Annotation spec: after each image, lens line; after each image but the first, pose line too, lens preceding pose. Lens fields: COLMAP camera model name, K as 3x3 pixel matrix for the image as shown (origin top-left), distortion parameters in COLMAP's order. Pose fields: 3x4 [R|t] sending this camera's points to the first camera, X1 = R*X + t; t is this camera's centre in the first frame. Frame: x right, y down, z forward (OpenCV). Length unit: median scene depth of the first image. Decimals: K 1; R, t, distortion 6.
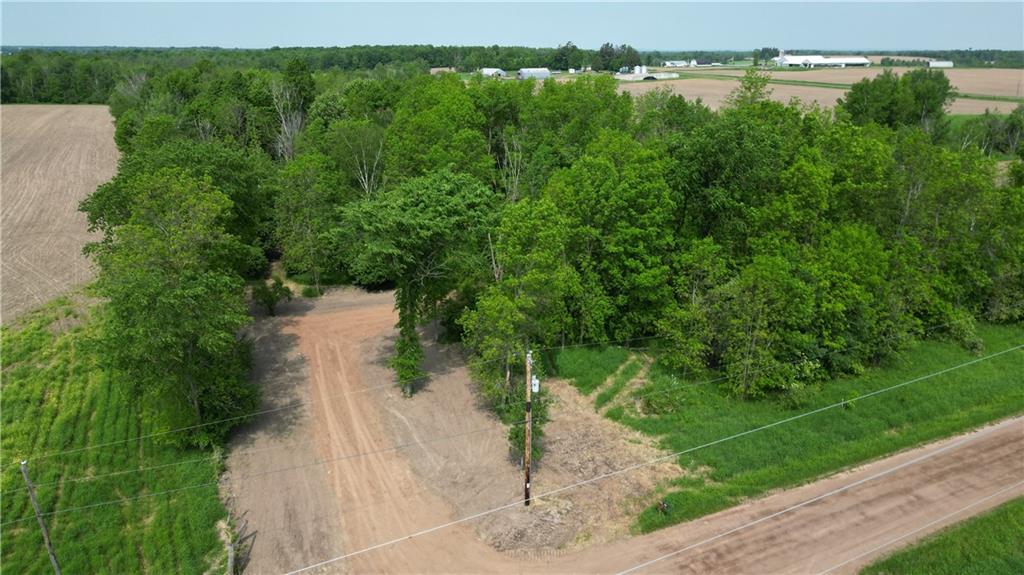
lens RADIAL K [[717.1, 0, 515.4], [0, 717.1, 297.6], [0, 0, 1]] dist [0.069750, -0.061651]
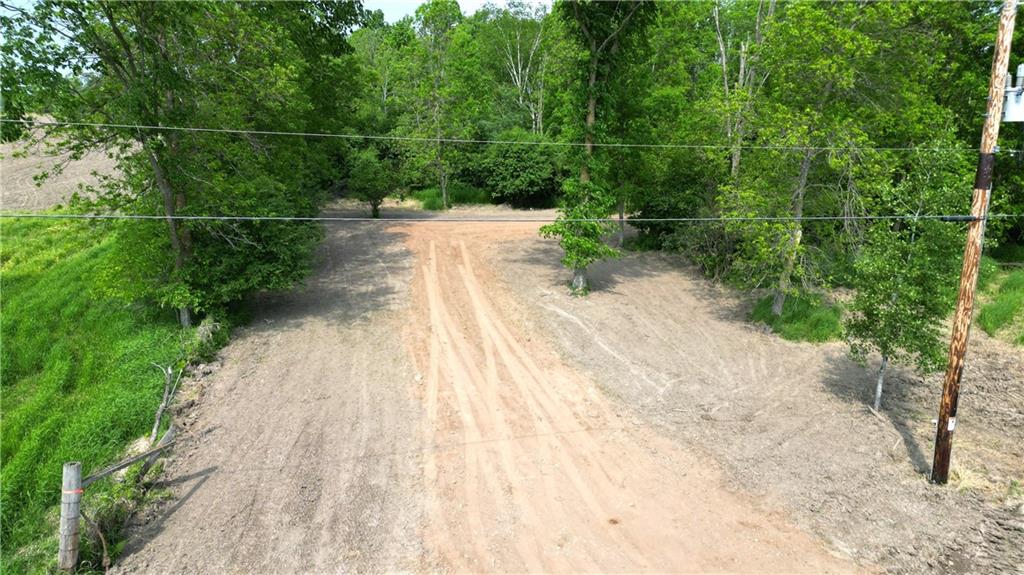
lens RADIAL K [[717.1, 0, 506.3], [0, 717.1, 299.2], [0, 0, 1]] dist [0.069750, -0.061651]
pose [[0.977634, 0.040404, -0.206395, -0.114028], [-0.054239, 0.996613, -0.061818, 0.221086], [0.203198, 0.071630, 0.976514, 0.576688]]
